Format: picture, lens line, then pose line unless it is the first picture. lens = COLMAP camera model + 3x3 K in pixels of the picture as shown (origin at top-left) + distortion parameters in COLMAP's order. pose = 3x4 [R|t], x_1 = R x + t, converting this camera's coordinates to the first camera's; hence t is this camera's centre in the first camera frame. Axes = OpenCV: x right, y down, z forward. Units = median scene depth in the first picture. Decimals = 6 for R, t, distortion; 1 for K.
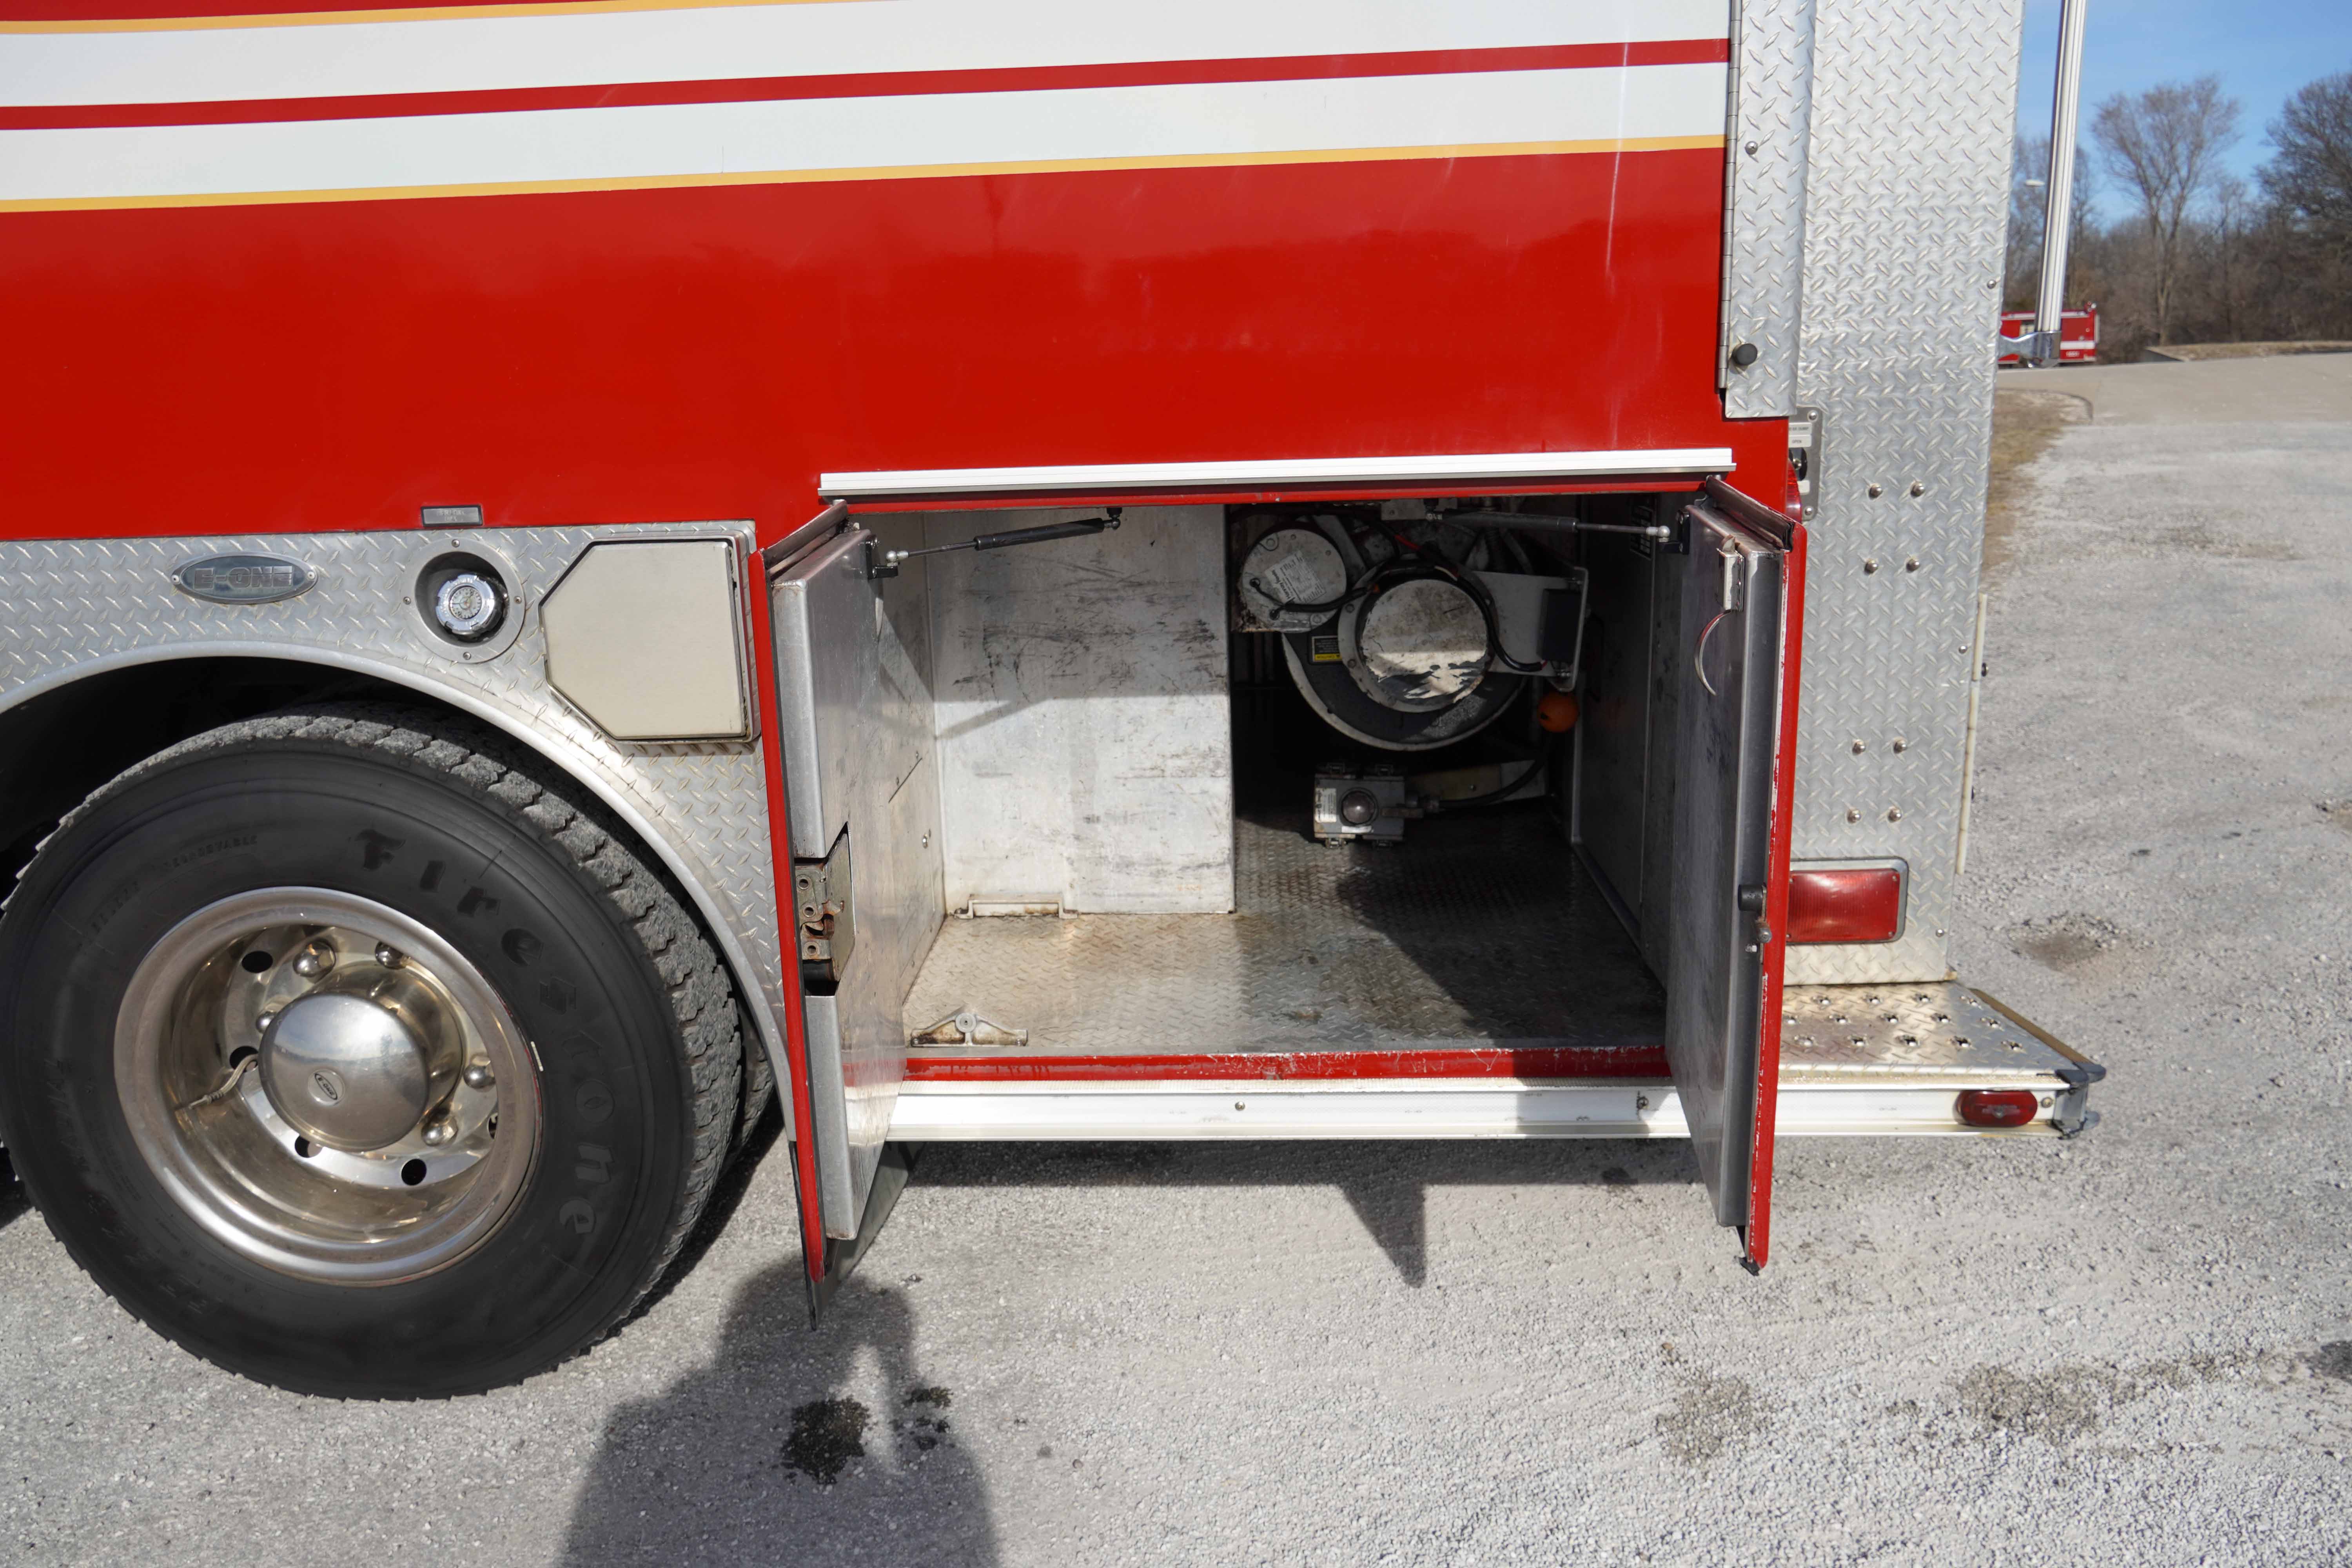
lens RADIAL K [[1780.1, 0, 1176.0], [0, 1780.1, 784.0], [0, 0, 1]] dist [-0.008724, -0.002168]
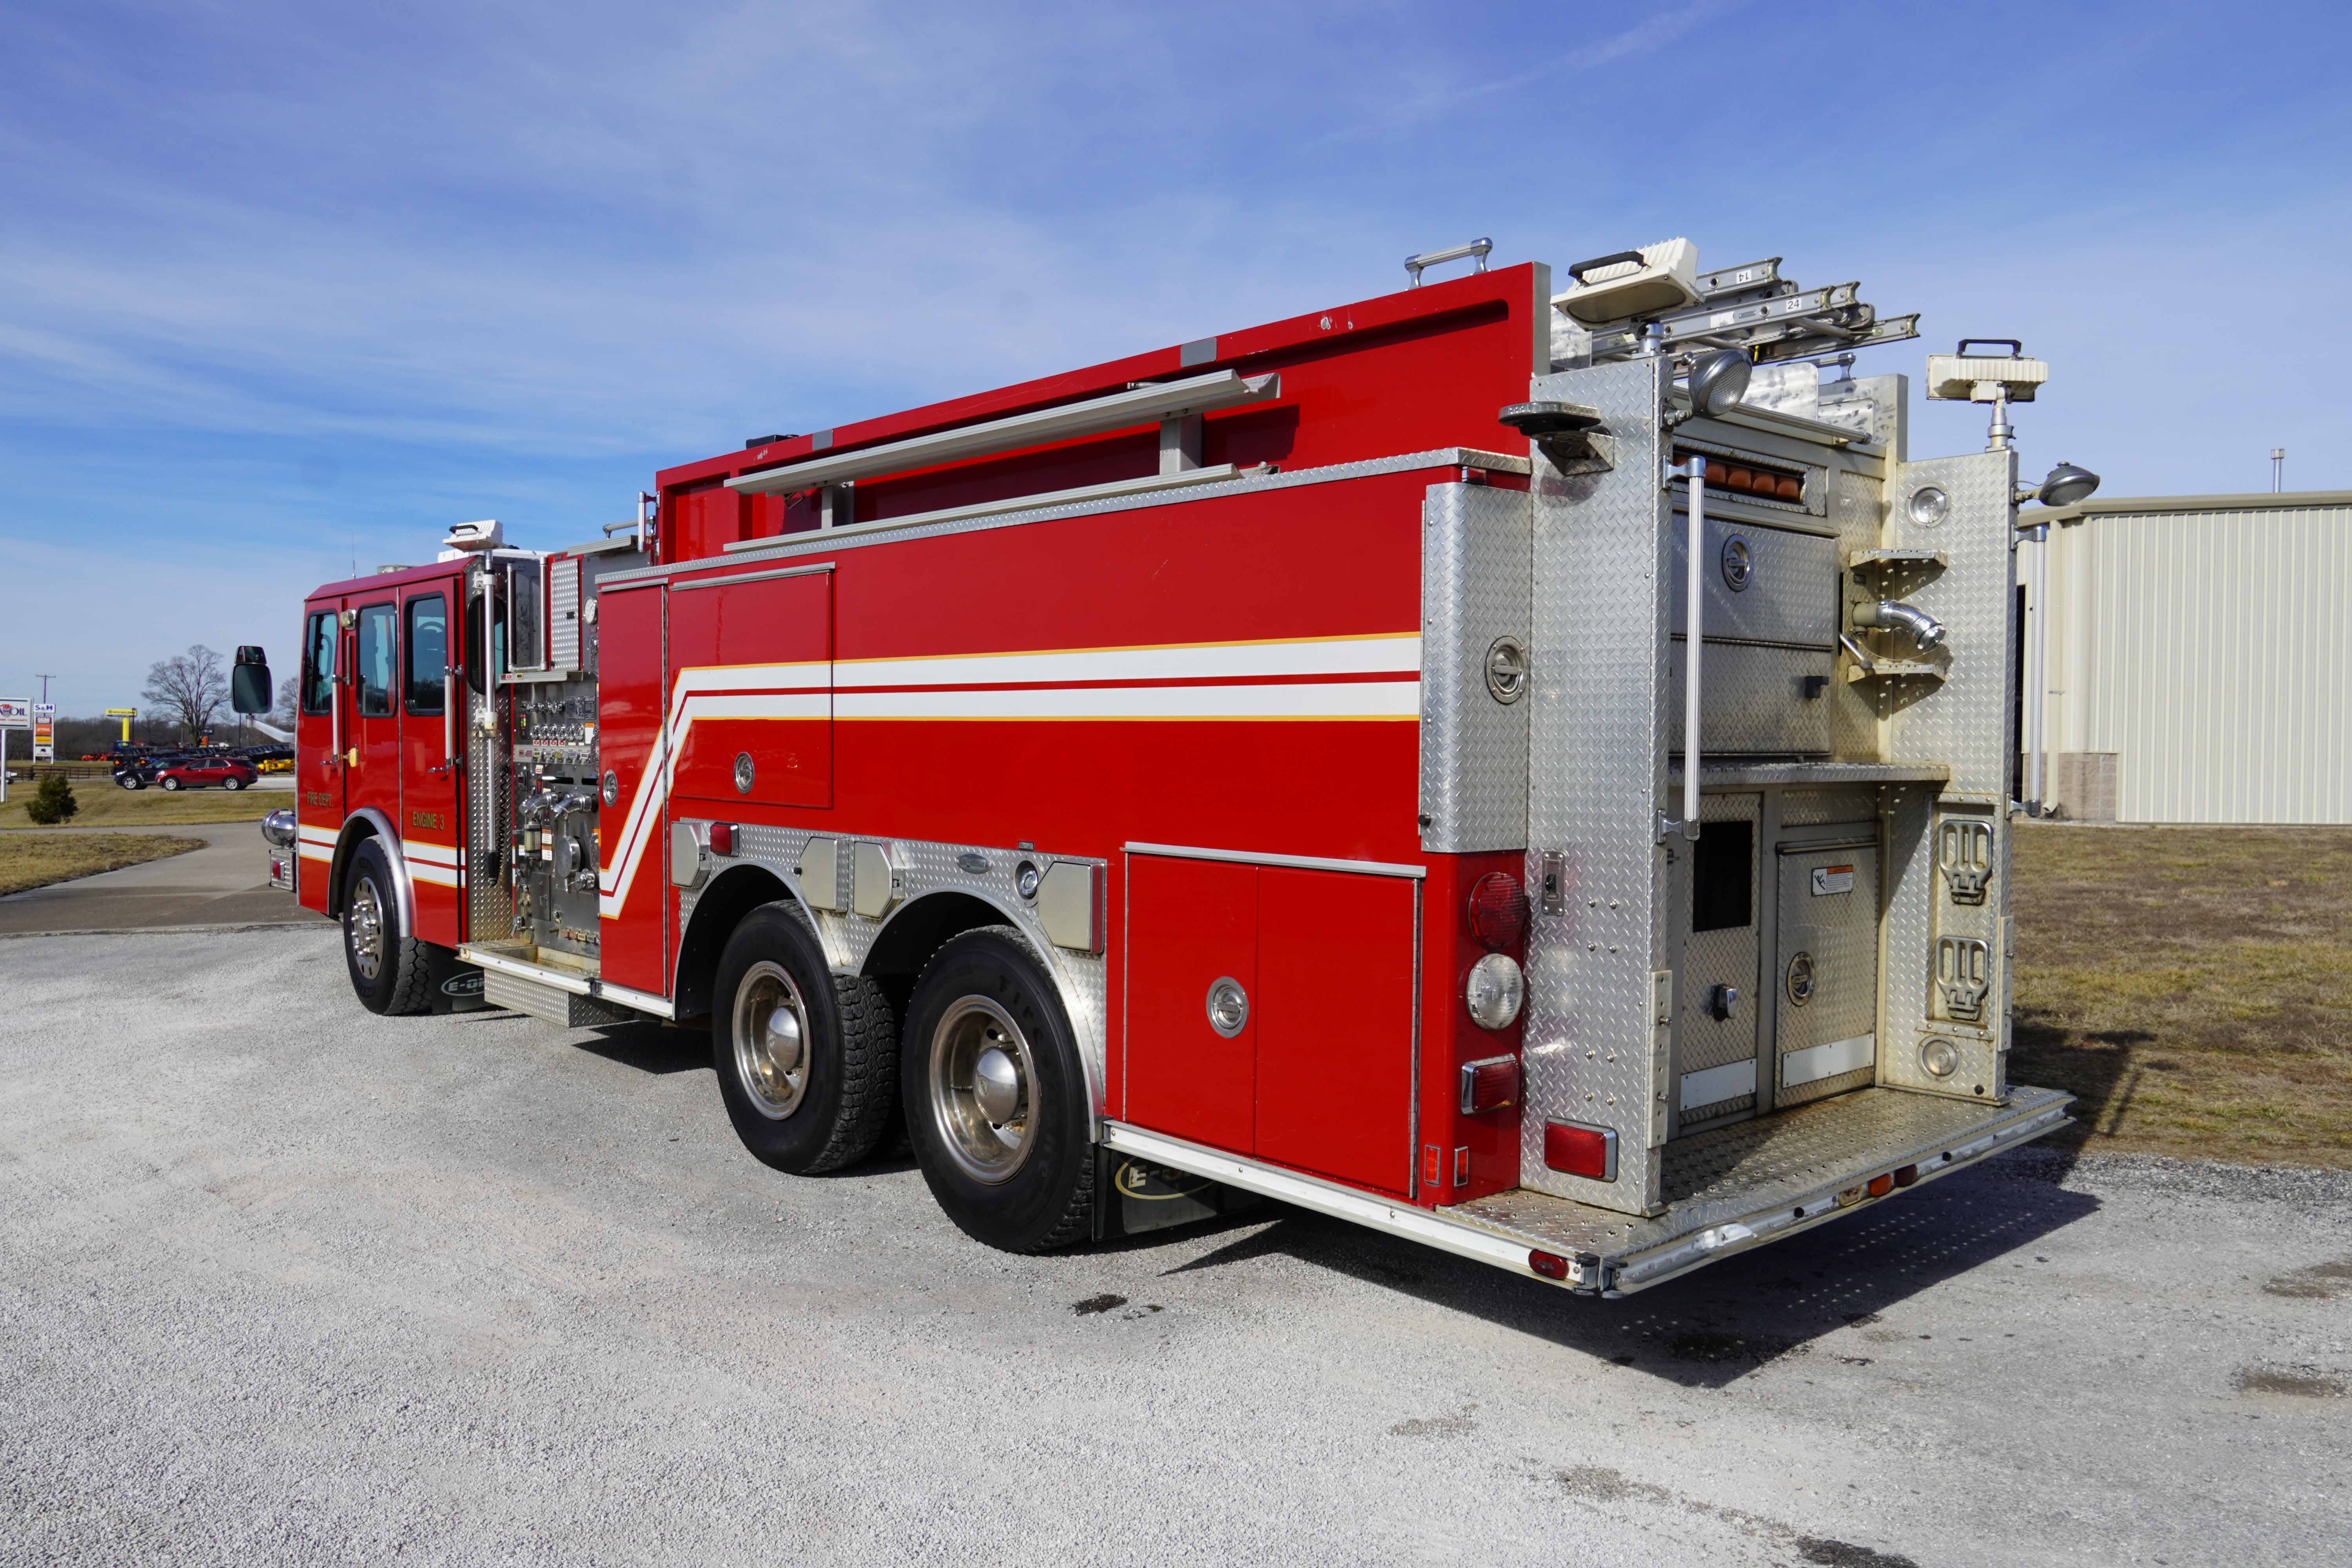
lens RADIAL K [[1780.1, 0, 1176.0], [0, 1780.1, 784.0], [0, 0, 1]] dist [-0.008724, -0.002168]
pose [[0.686258, 0.059171, -0.724948, 1.469583], [-0.207273, 0.971269, -0.116935, 0.009207], [0.697200, 0.230509, 0.678806, -0.521098]]
